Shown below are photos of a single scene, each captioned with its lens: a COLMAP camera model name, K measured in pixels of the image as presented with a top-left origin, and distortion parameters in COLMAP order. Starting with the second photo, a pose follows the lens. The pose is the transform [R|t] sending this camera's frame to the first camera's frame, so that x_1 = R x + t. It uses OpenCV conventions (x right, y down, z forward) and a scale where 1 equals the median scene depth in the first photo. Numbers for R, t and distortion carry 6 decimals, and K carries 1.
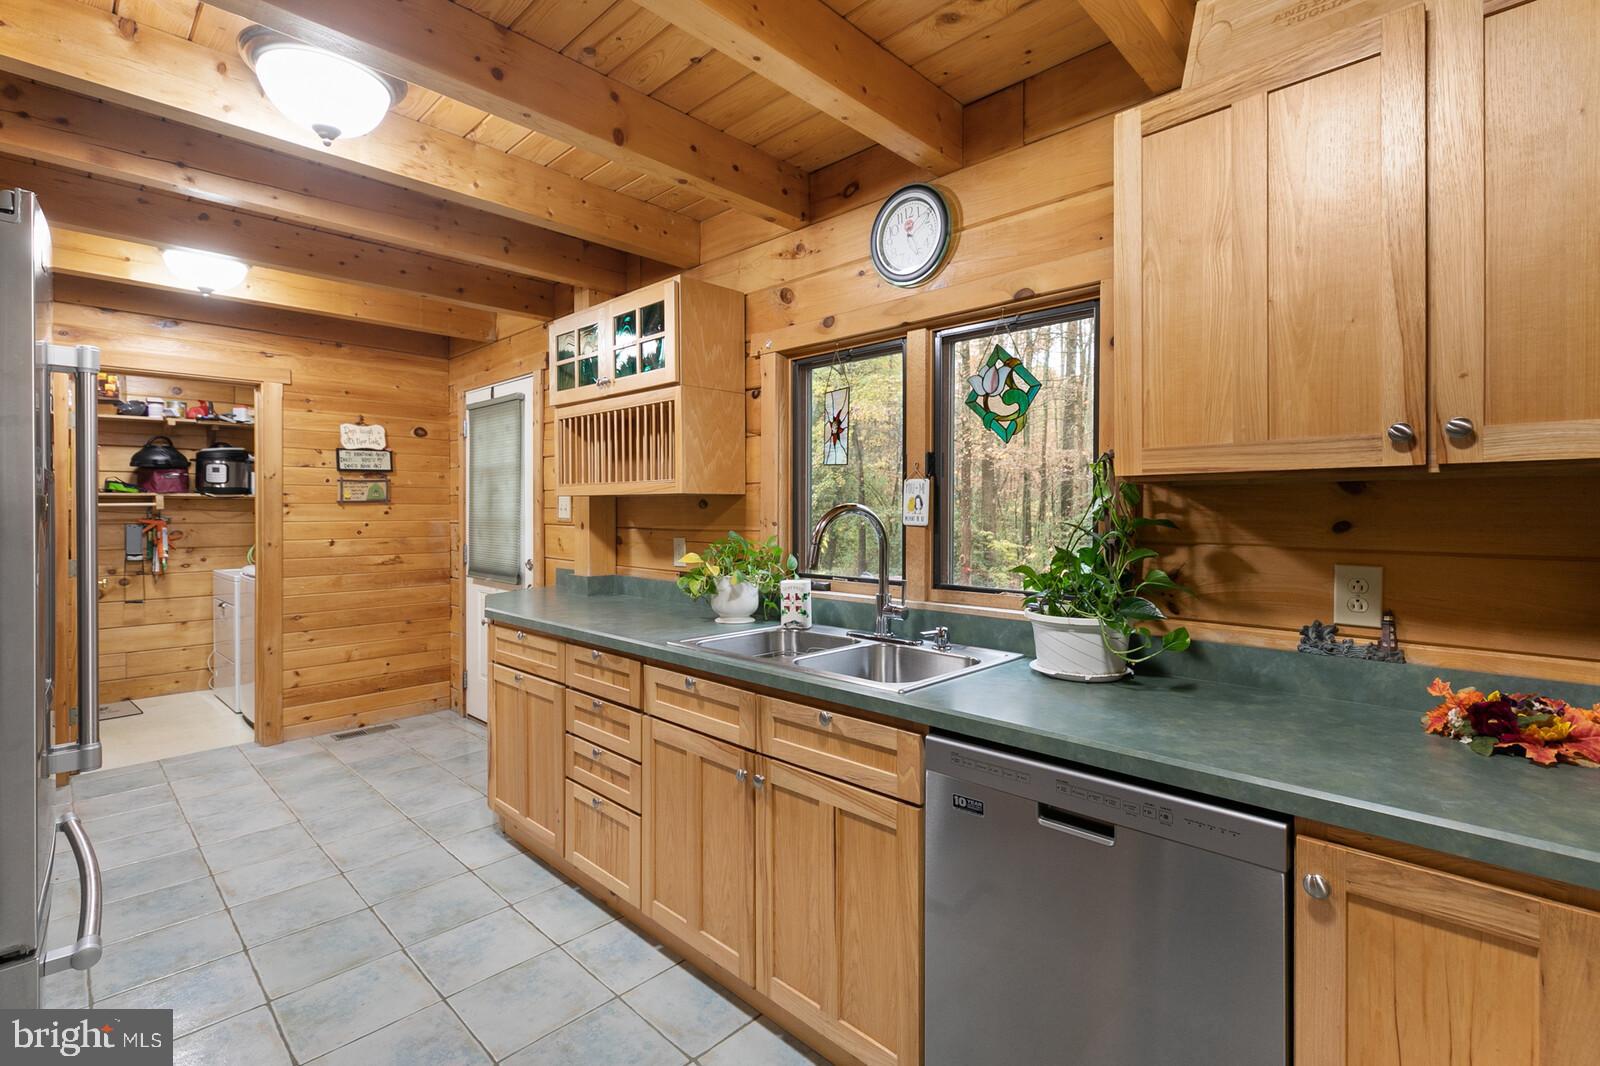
lens RADIAL K [[727.6, 0, 799.4], [0, 727.6, 513.8], [0, 0, 1]] dist [0.000853, 0.000011]
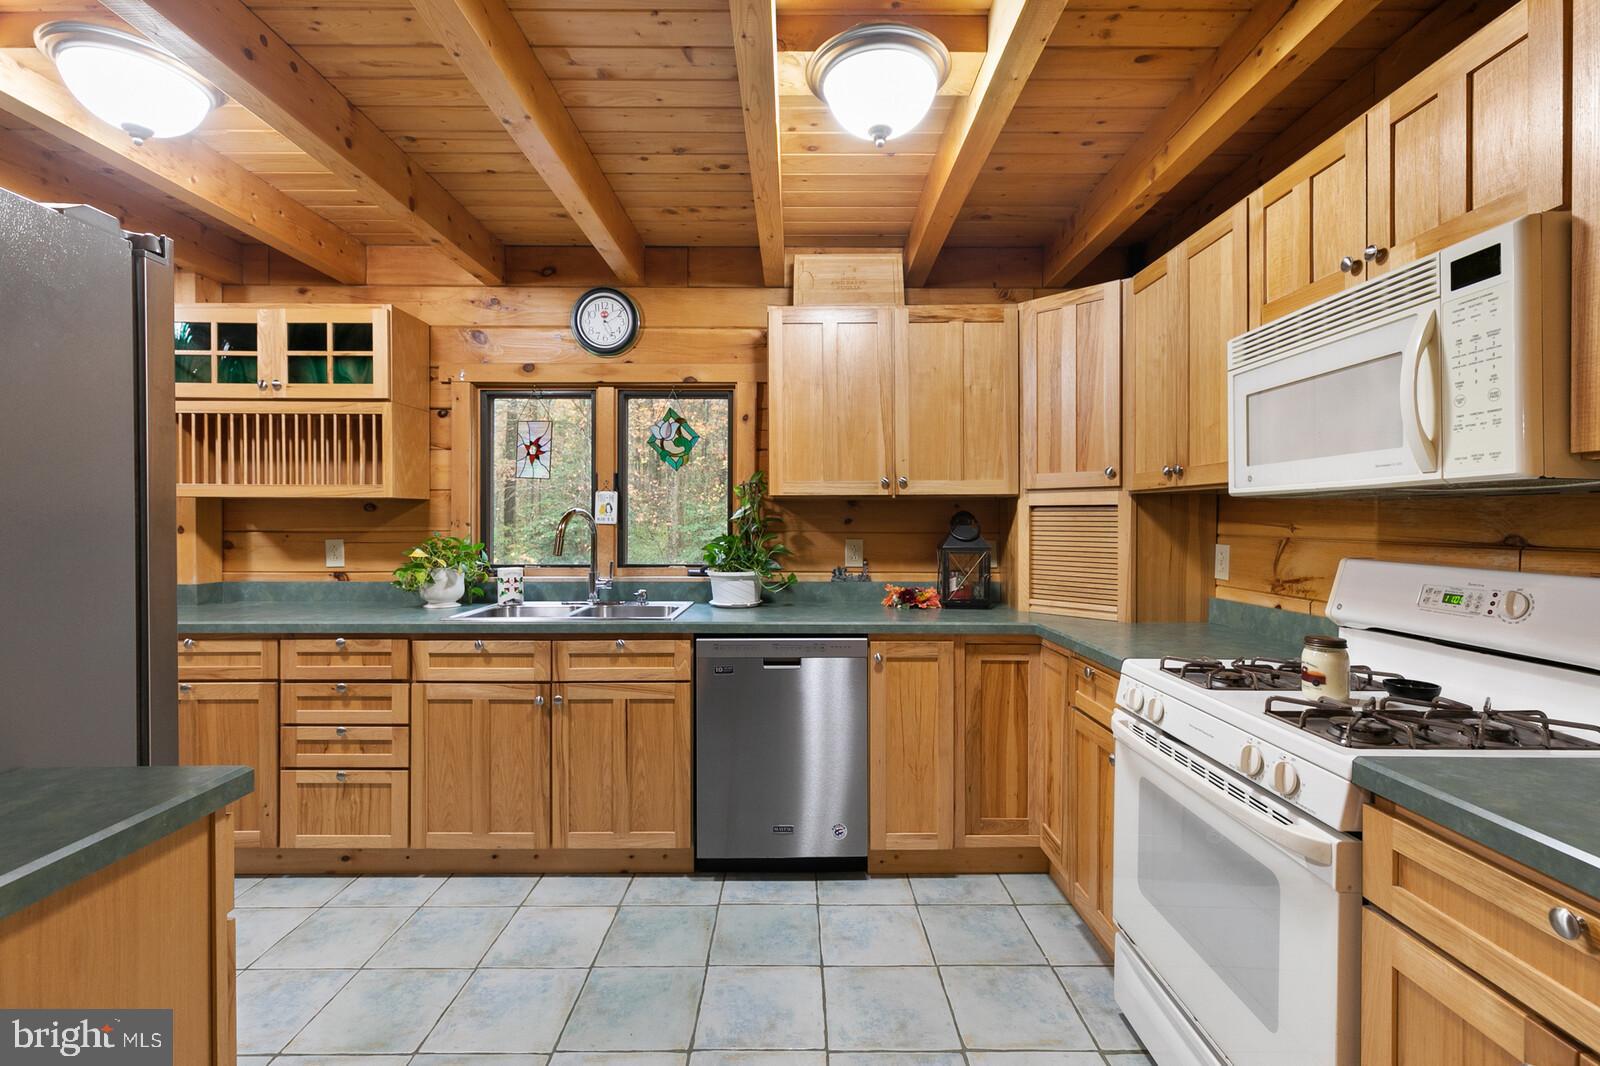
lens RADIAL K [[719.1, 0, 798.4], [0, 719.1, 520.7], [0, 0, 1]] dist [0.002574, 0.000230]
pose [[0.717259, -0.001533, 0.696805, -0.567119], [0.002452, 0.999997, -0.000323, 0.011182], [-0.696802, 0.001940, 0.717261, -0.282210]]
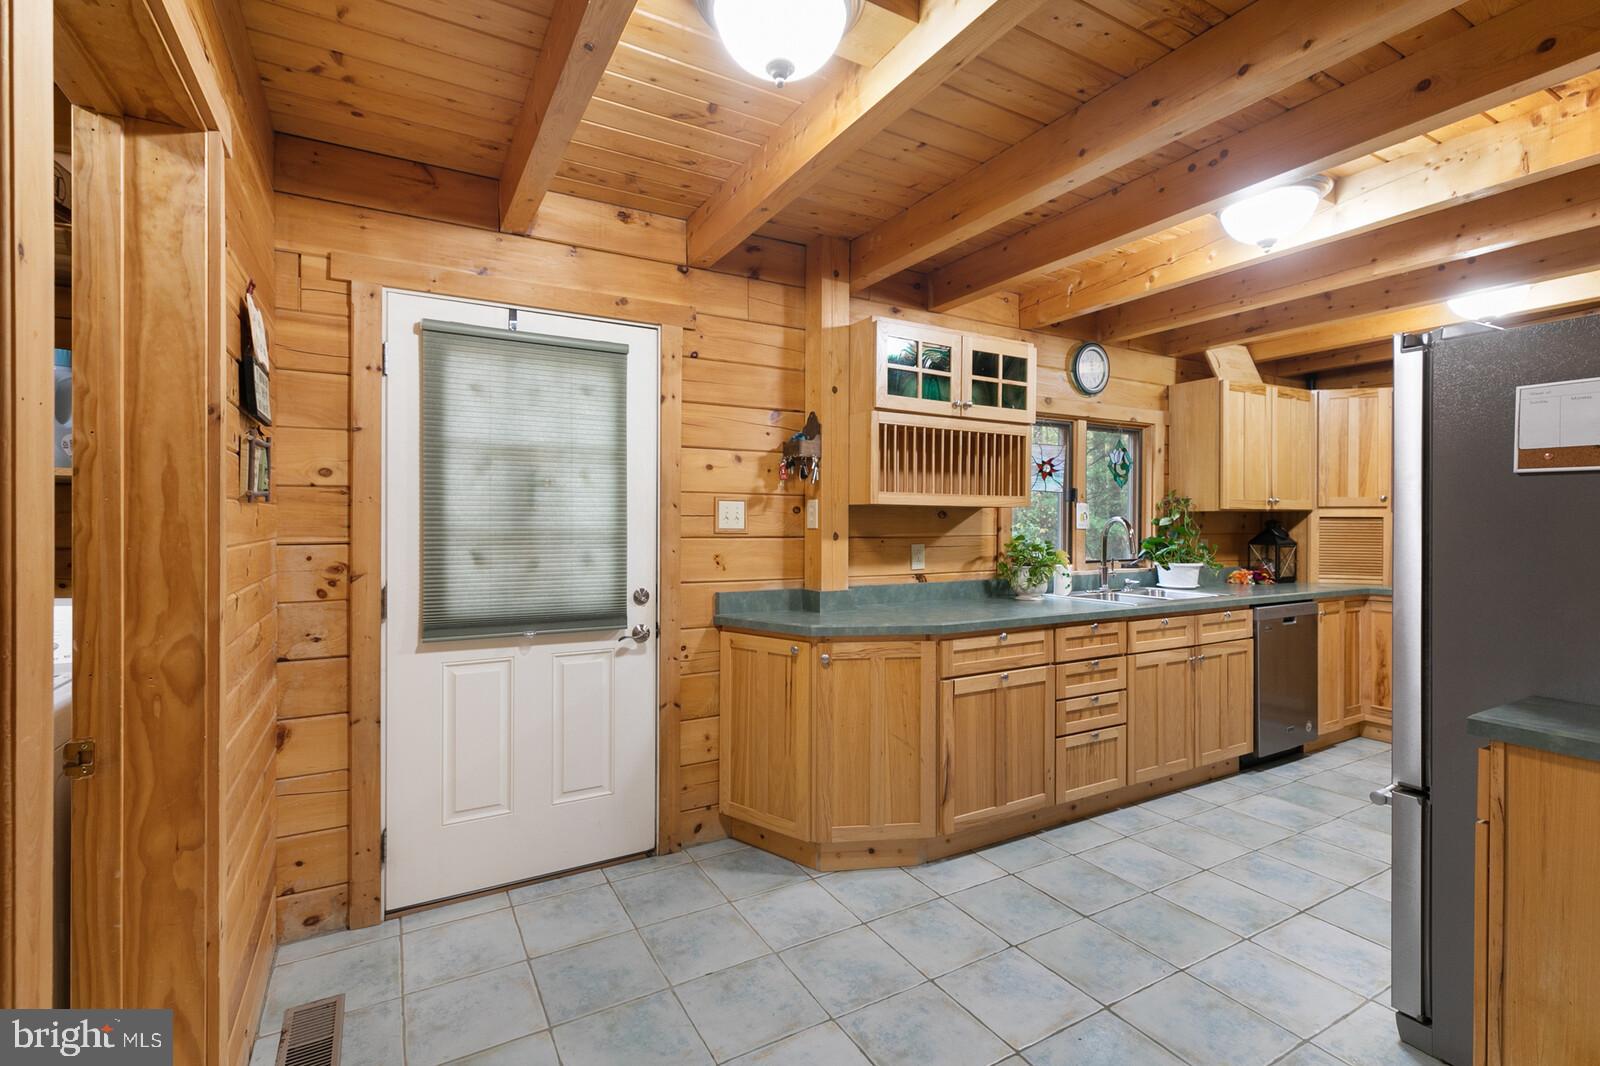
lens RADIAL K [[728.2, 0, 797.4], [0, 728.2, 523.8], [0, 0, 1]] dist [0.002559, 0.000100]
pose [[0.283115, -0.003054, 0.959081, -1.814334], [0.001438, 0.999995, 0.002760, -0.003168], [-0.959085, 0.000598, 0.283118, 1.198063]]
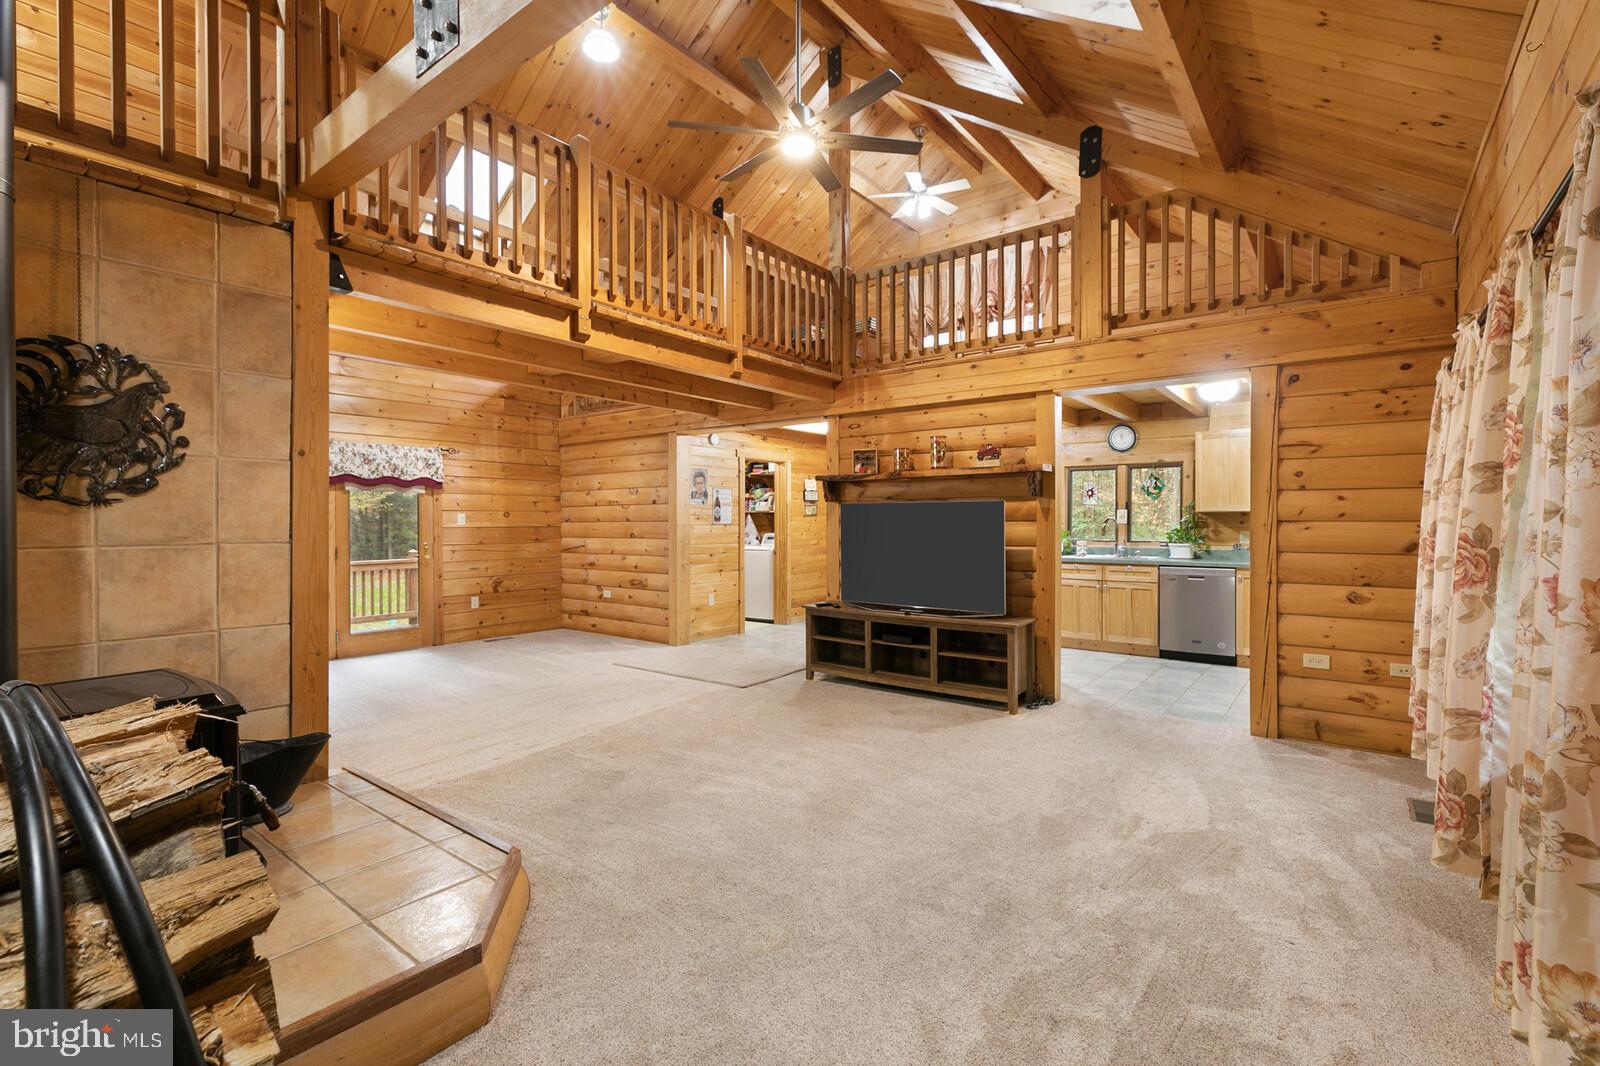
lens RADIAL K [[719.1, 0, 798.4], [0, 719.1, 520.7], [0, 0, 1]] dist [0.002574, 0.000230]
pose [[0.994737, -0.001315, 0.102449, -1.712431], [0.001471, 0.999998, -0.001452, 0.005889], [-0.102447, 0.001595, 0.994737, -2.211407]]
